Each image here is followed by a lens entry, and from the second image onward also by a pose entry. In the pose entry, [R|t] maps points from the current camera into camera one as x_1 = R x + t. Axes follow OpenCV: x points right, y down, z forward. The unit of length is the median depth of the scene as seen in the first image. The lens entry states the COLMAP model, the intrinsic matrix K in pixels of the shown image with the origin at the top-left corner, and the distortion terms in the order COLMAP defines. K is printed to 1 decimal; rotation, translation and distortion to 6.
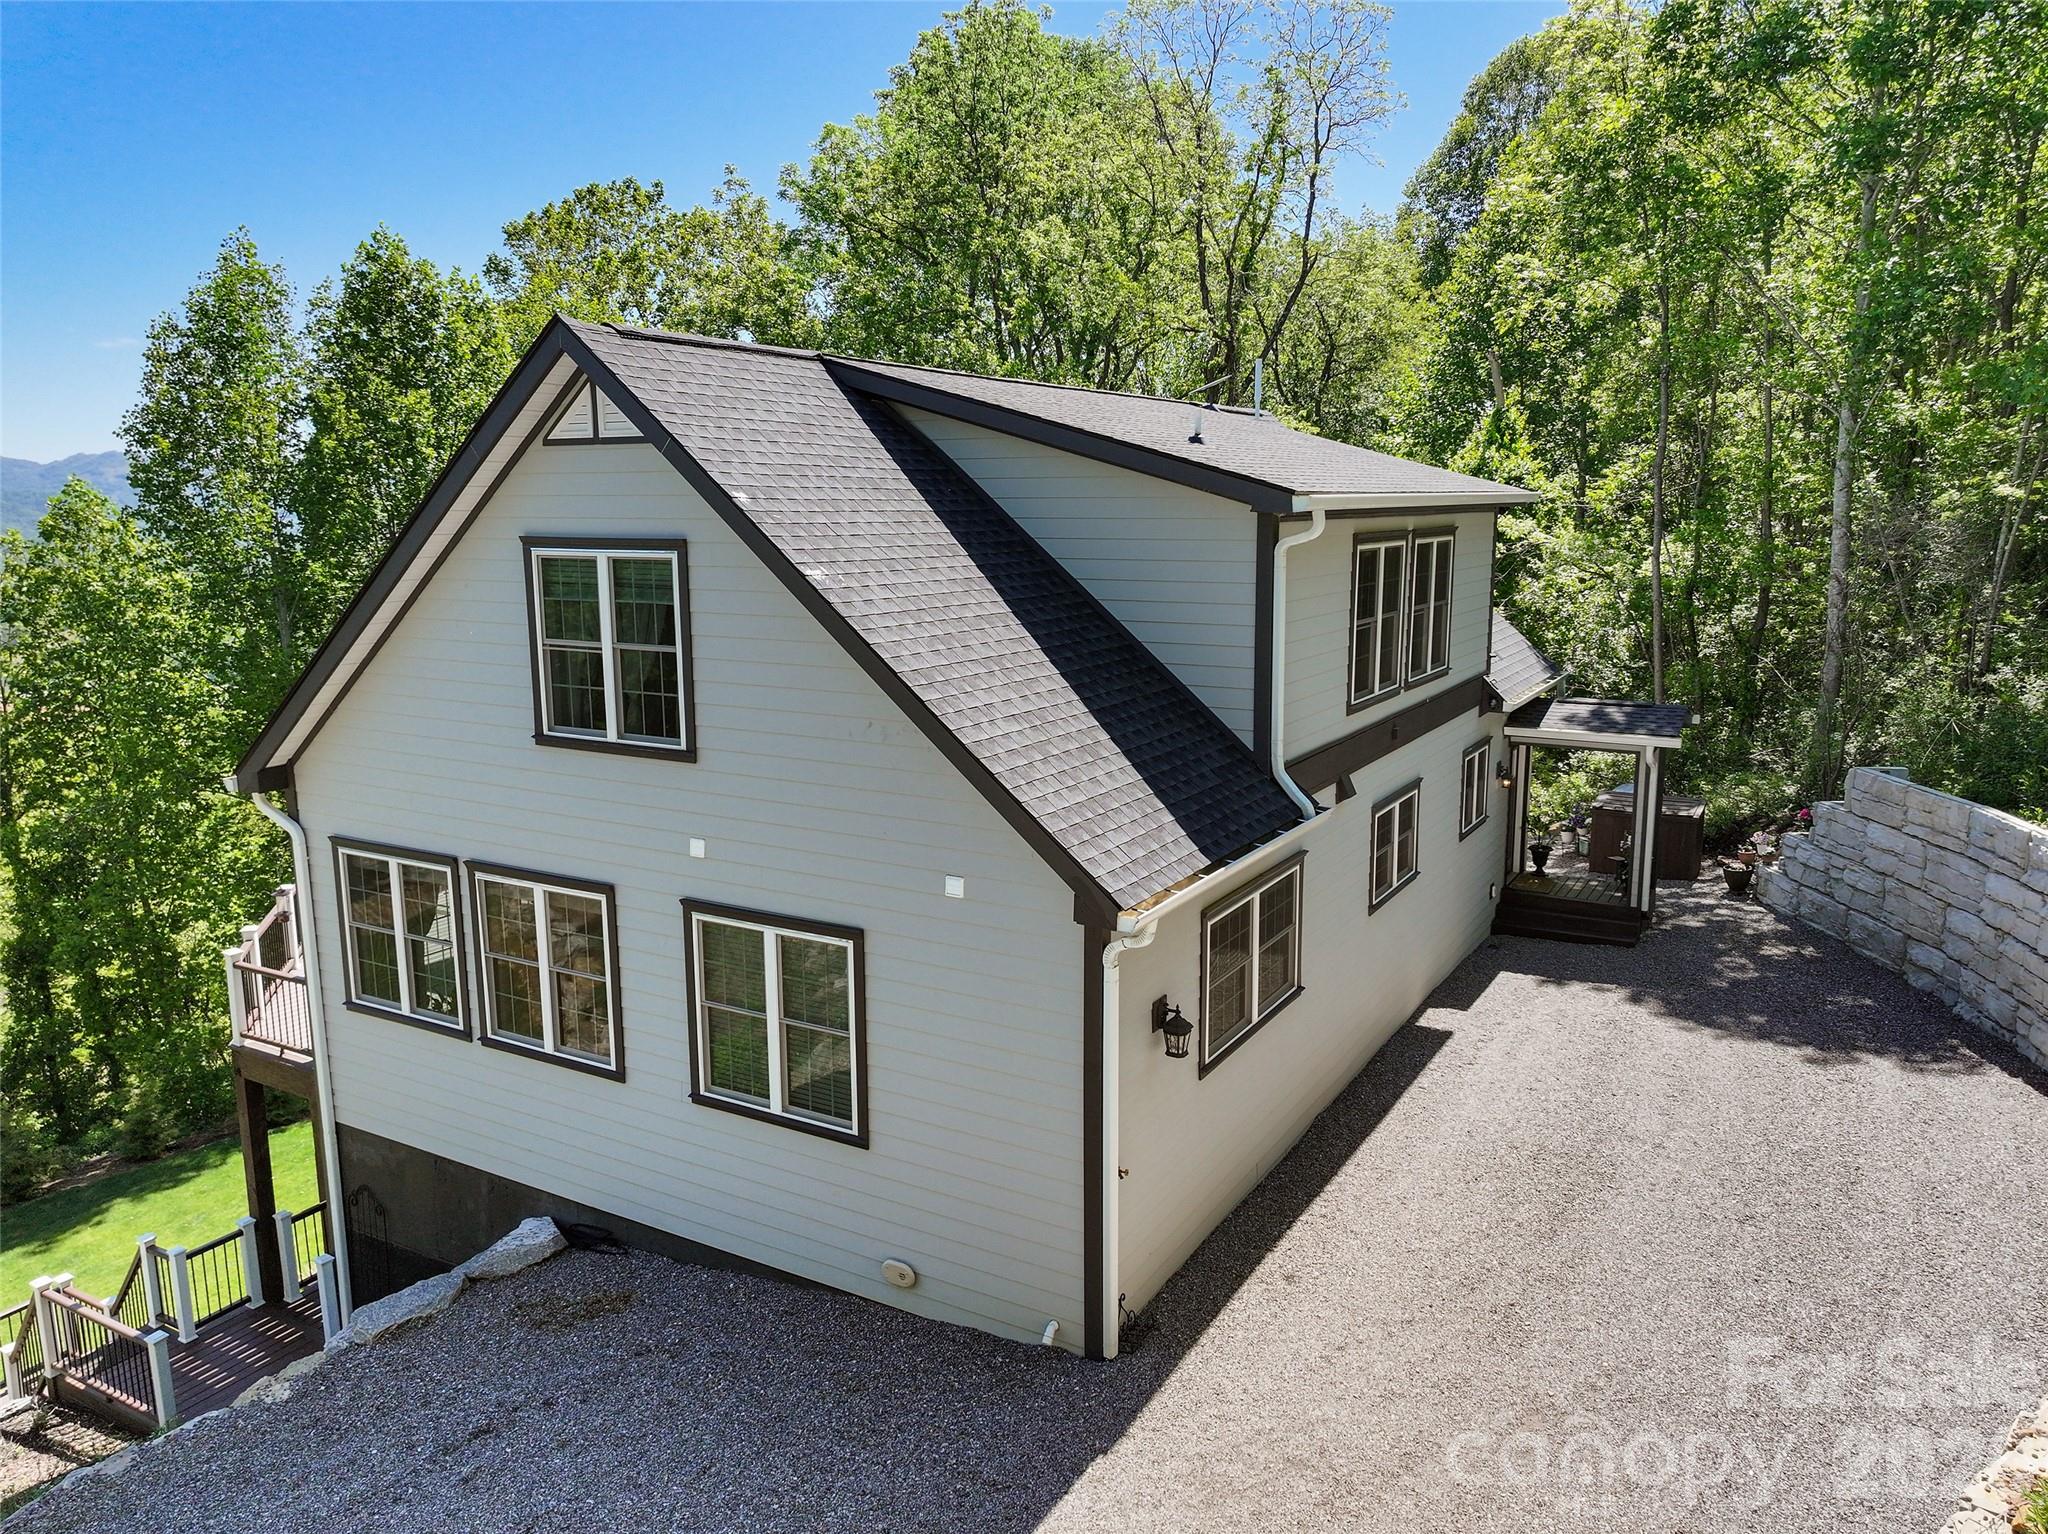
lens RADIAL K [[1439.5, 0, 1024.8], [0, 1439.5, 769.7], [0, 0, 1]] dist [-0.003066, 0.011772]
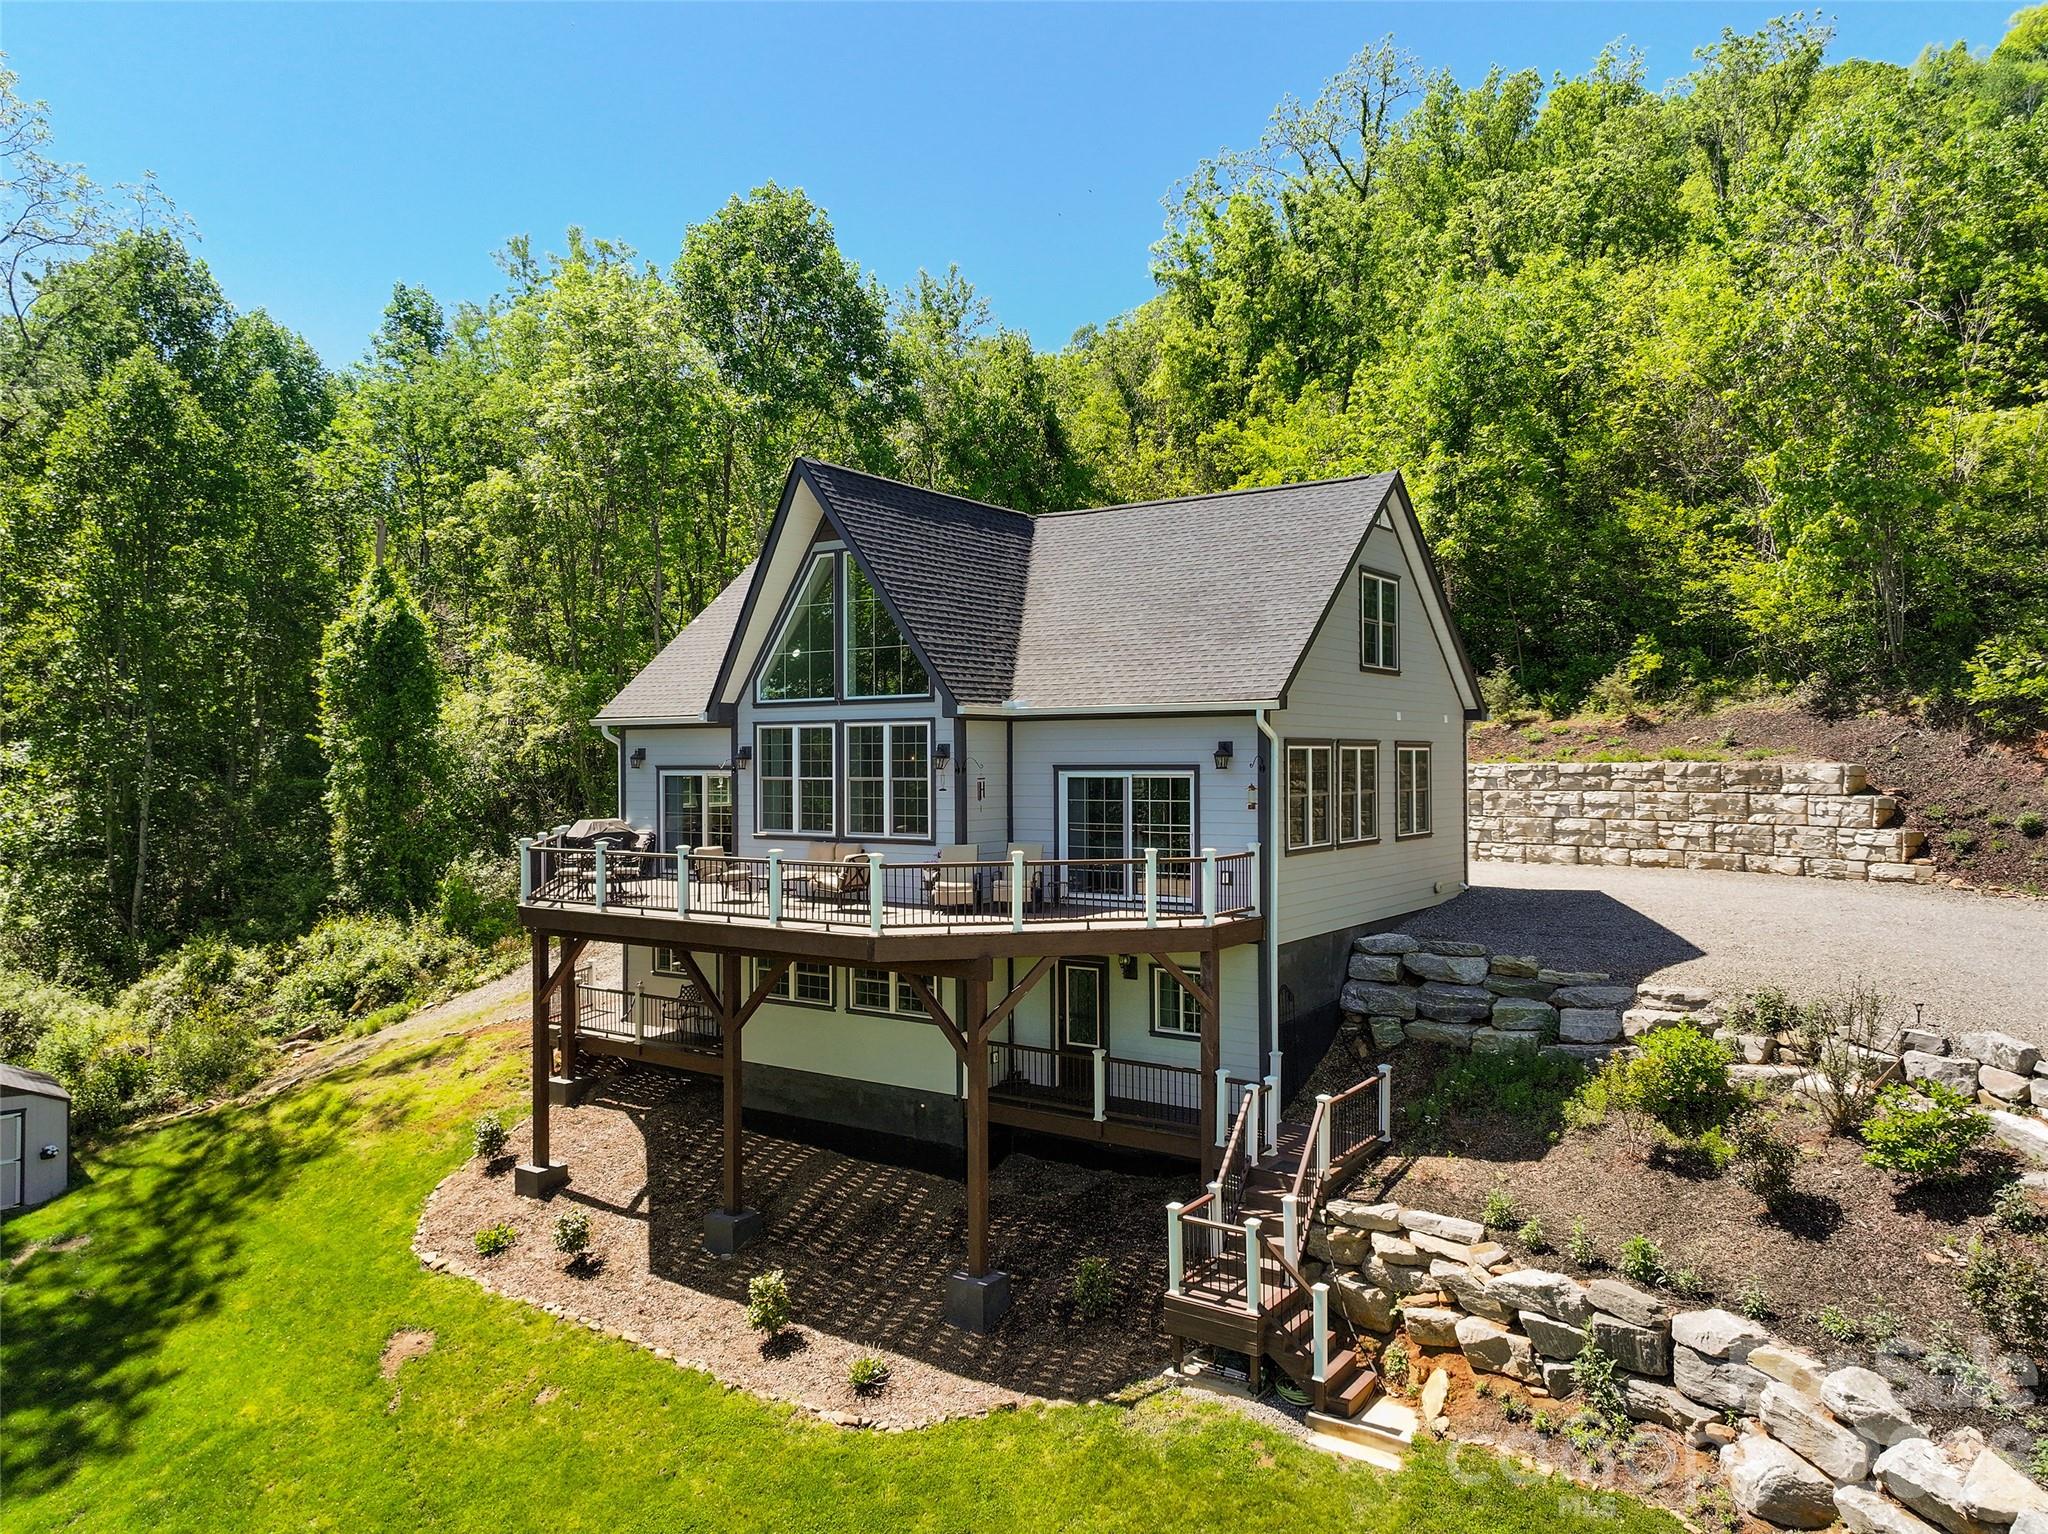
lens RADIAL K [[1439.5, 0, 1028.1], [0, 1439.5, 767.6], [0, 0, 1]] dist [-0.003066, 0.011772]
pose [[0.080128, -0.005750, 0.996768, -2.345559], [0.178555, 0.983892, -0.008678, 0.047331], [-0.980662, 0.178674, 0.079864, 1.331441]]
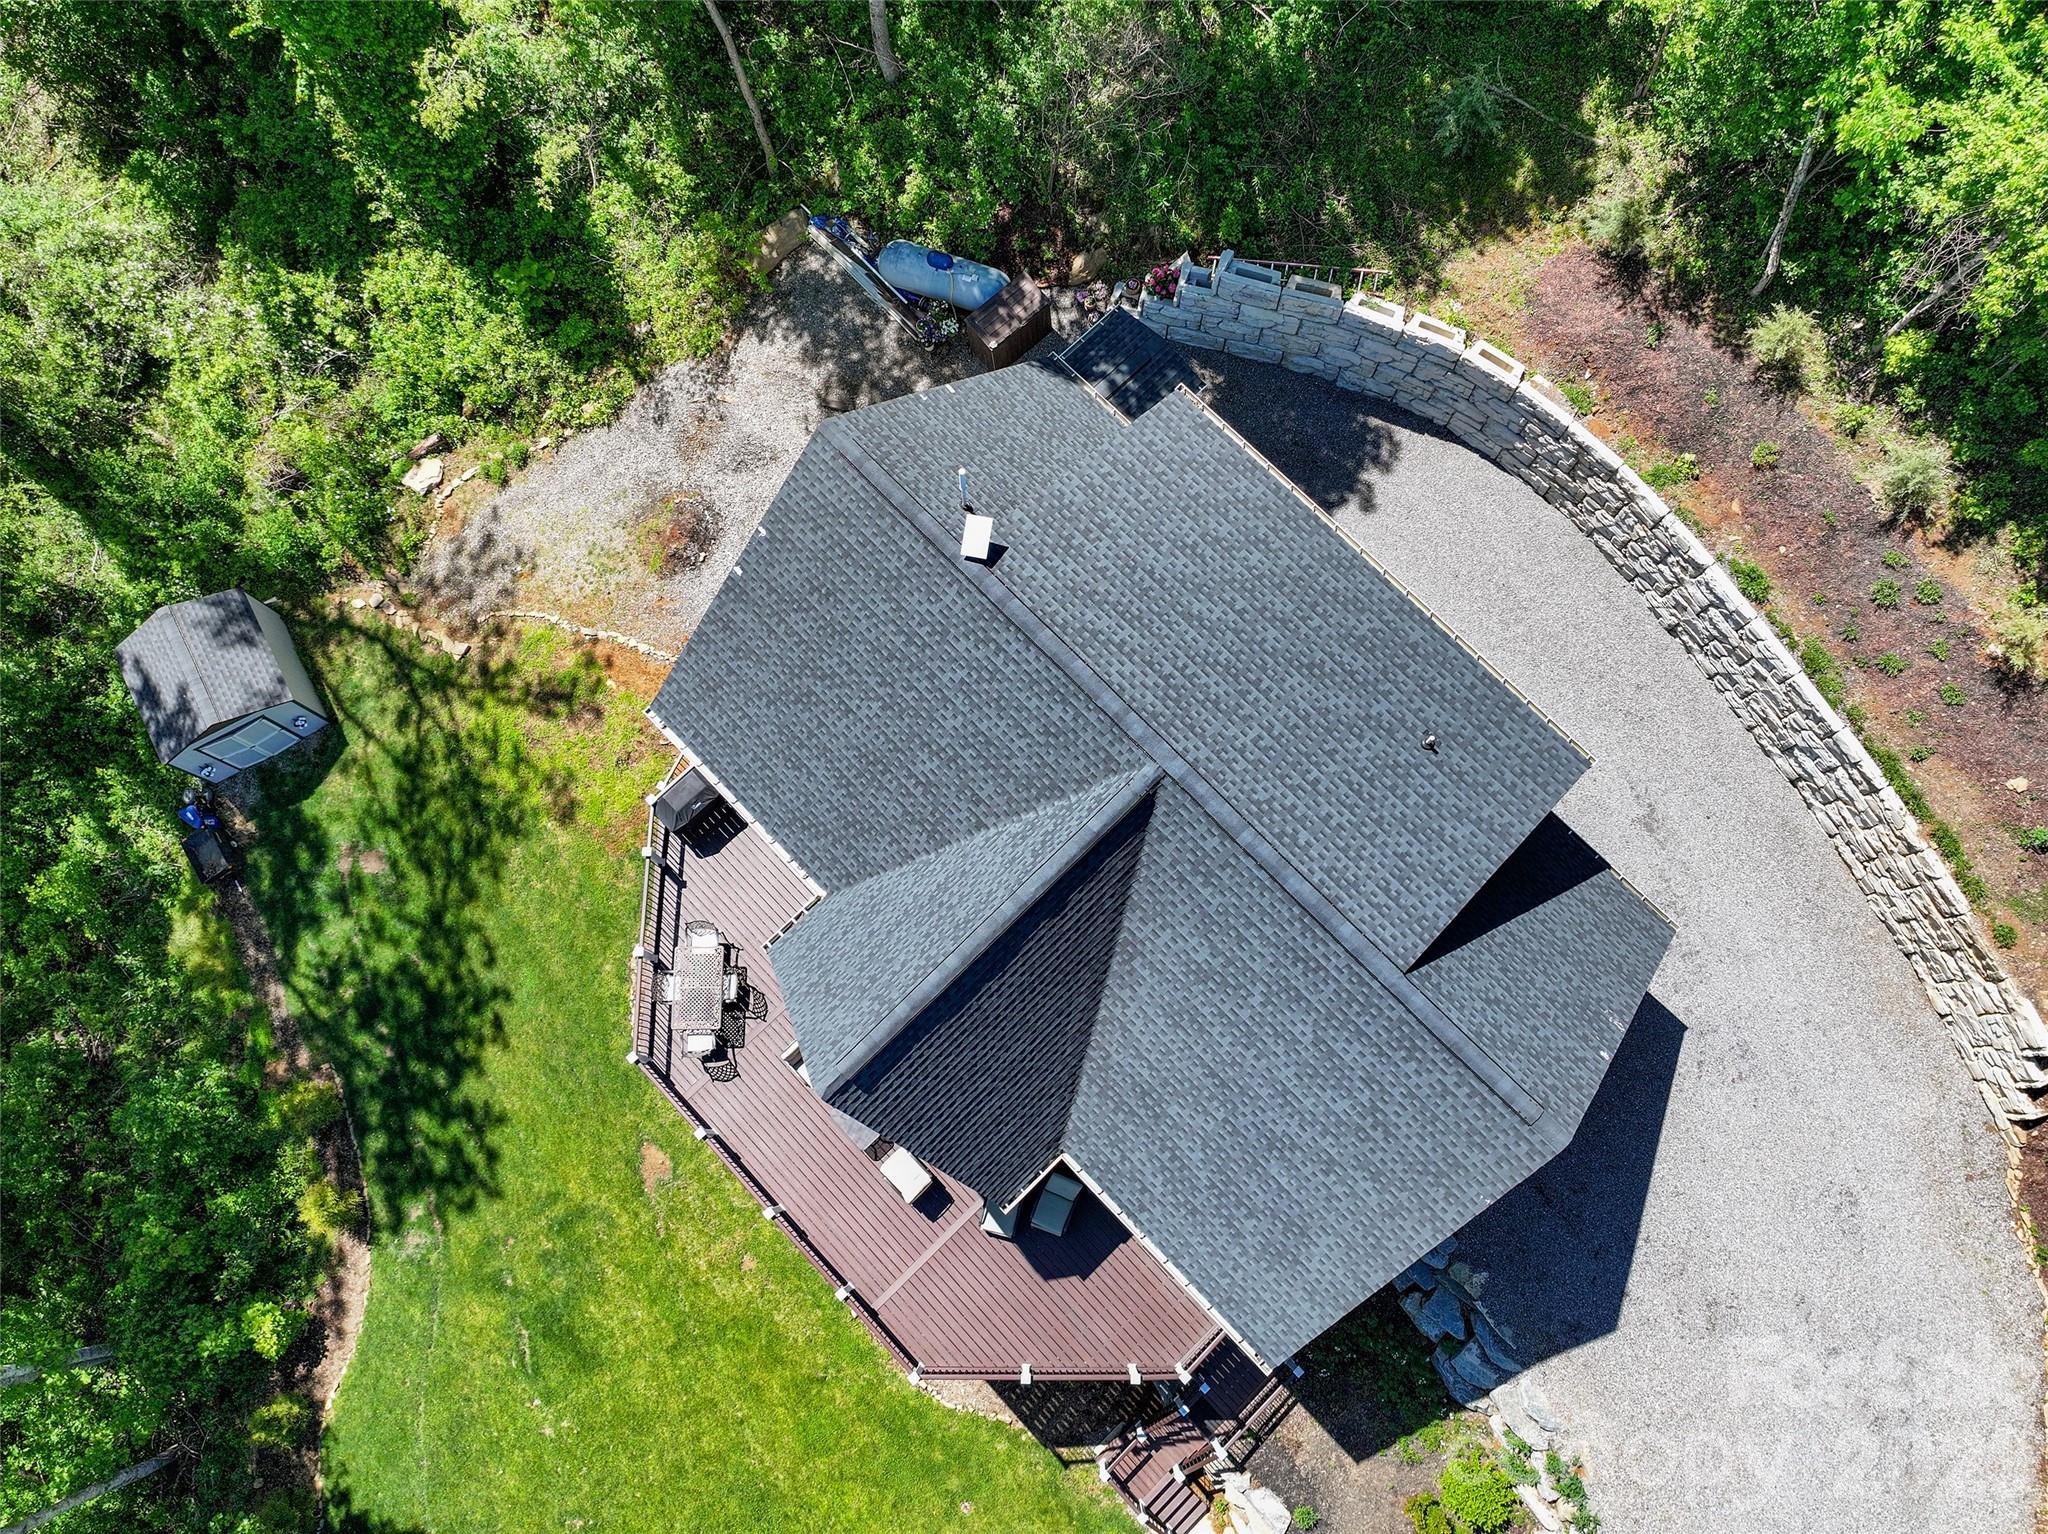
lens RADIAL K [[1439.5, 0, 1040.0], [0, 1439.5, 761.1], [0, 0, 1]] dist [-0.003066, 0.011772]
pose [[0.271725, -0.929526, 0.249291, -0.465531], [0.170065, 0.301339, 0.938228, -1.985156], [-0.947229, -0.212544, 0.239962, 1.167422]]
